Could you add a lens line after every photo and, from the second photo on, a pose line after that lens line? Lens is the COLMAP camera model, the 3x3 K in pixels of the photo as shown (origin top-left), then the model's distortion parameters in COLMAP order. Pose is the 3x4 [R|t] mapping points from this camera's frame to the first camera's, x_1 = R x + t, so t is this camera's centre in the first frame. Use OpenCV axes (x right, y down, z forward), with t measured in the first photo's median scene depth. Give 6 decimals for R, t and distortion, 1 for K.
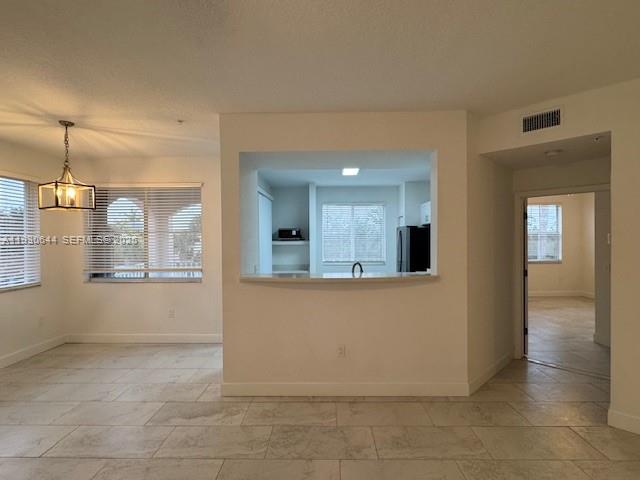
lens RADIAL K [[329.0, 0, 320.0], [0, 329.0, 240.0], [0, 0, 1]] dist [-0.001343, 0.000629]
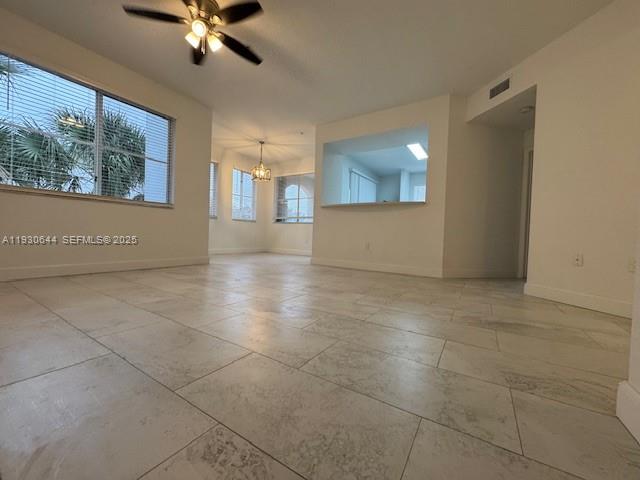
lens RADIAL K [[254.7, 0, 320.0], [0, 254.7, 240.0], [0, 0, 1]] dist [-0.003395, 0.000150]
pose [[0.852896, 0.049620, -0.519718, 0.480719], [-0.046662, 0.998734, 0.018779, 0.244302], [0.519992, 0.008235, 0.854132, -0.273535]]
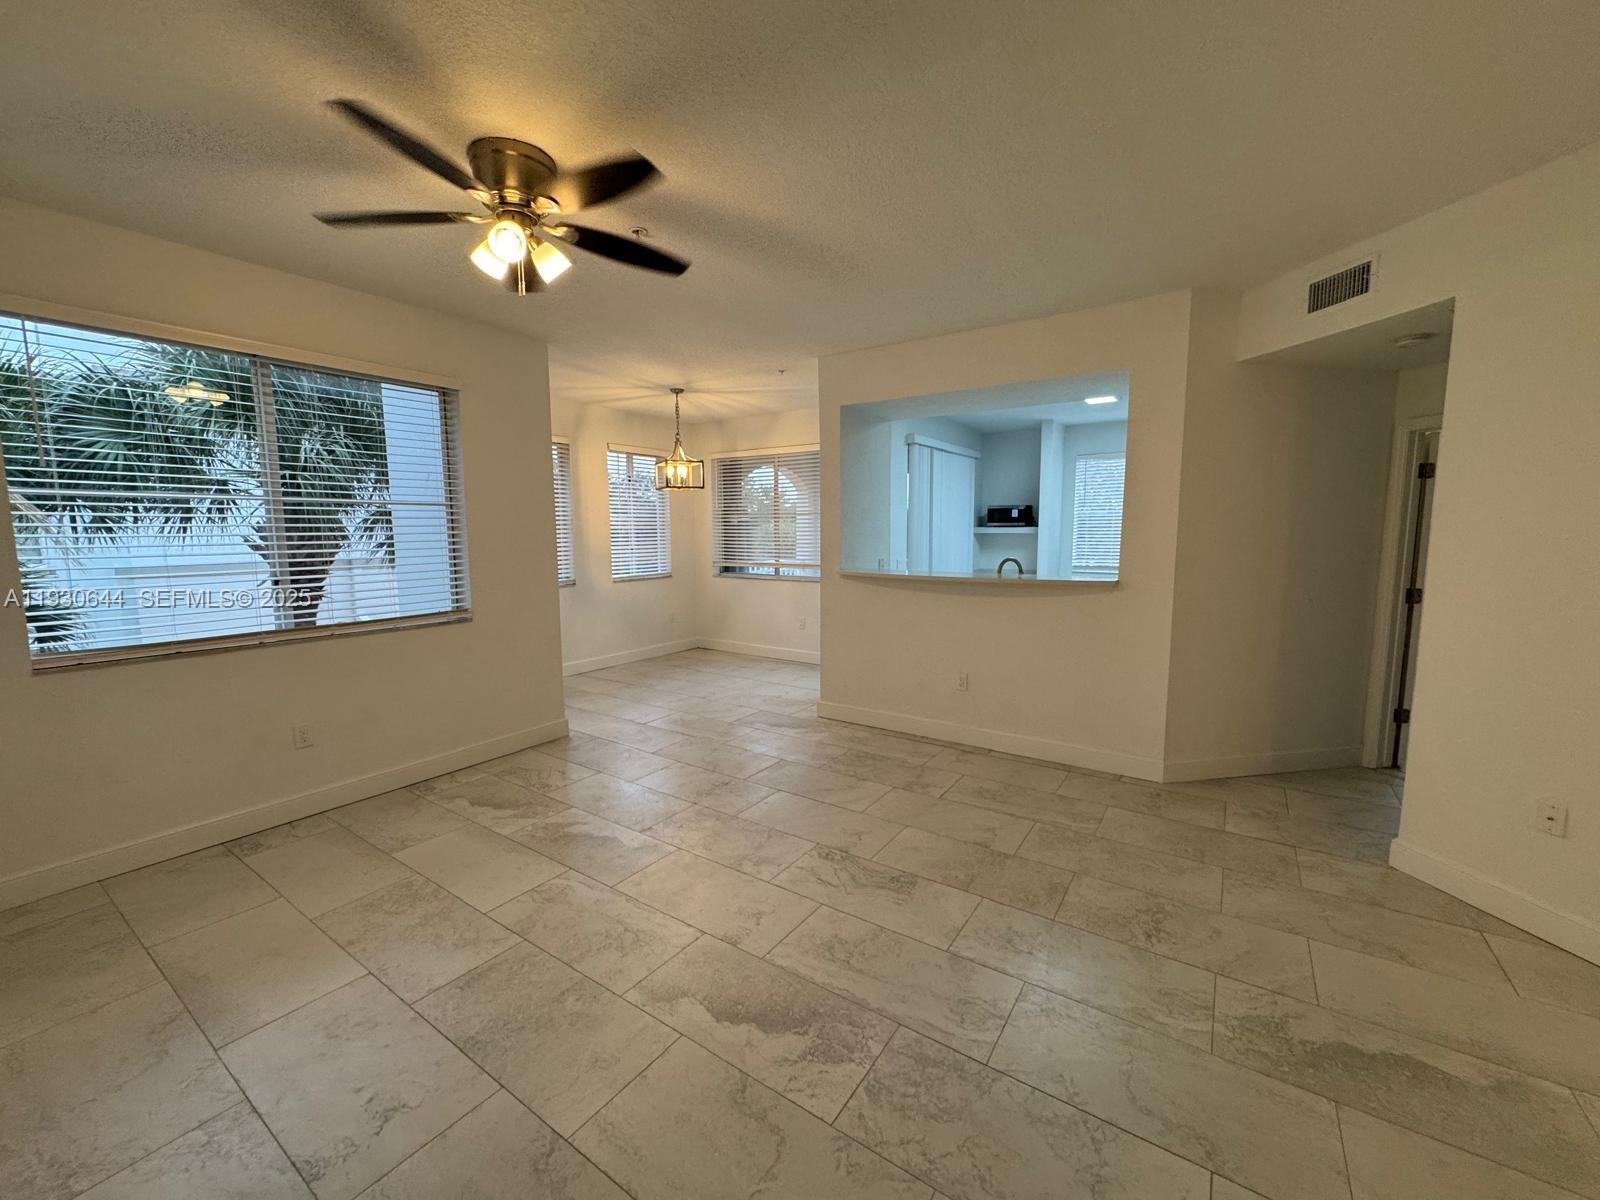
lens RADIAL K [[636.8, 0, 800.0], [0, 636.8, 600.0], [0, 0, 1]] dist [-0.003395, 0.000150]
pose [[0.832937, 0.065627, -0.549463, 0.430210], [-0.004431, 0.993702, 0.111968, 0.010929], [0.553351, -0.090827, 0.827981, -0.254755]]
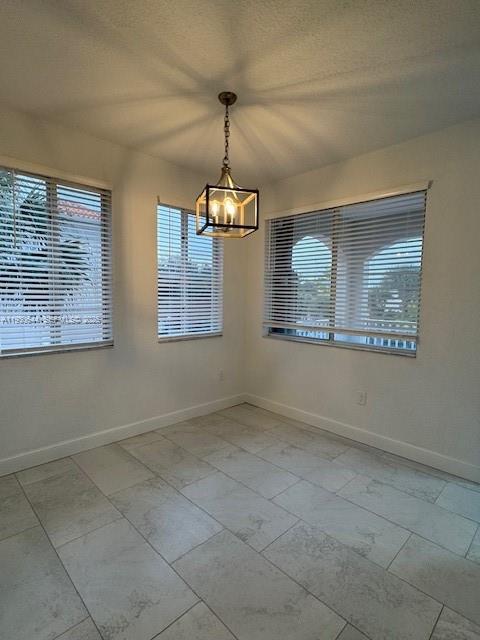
lens RADIAL K [[329.0, 0, 240.0], [0, 329.0, 320.0], [0, 0, 1]] dist [-0.001343, 0.000629]
pose [[0.711285, 0.071112, -0.699298, -0.229491], [-0.028039, 0.996948, 0.072860, 0.033677], [0.702345, -0.032216, 0.711108, 0.473681]]
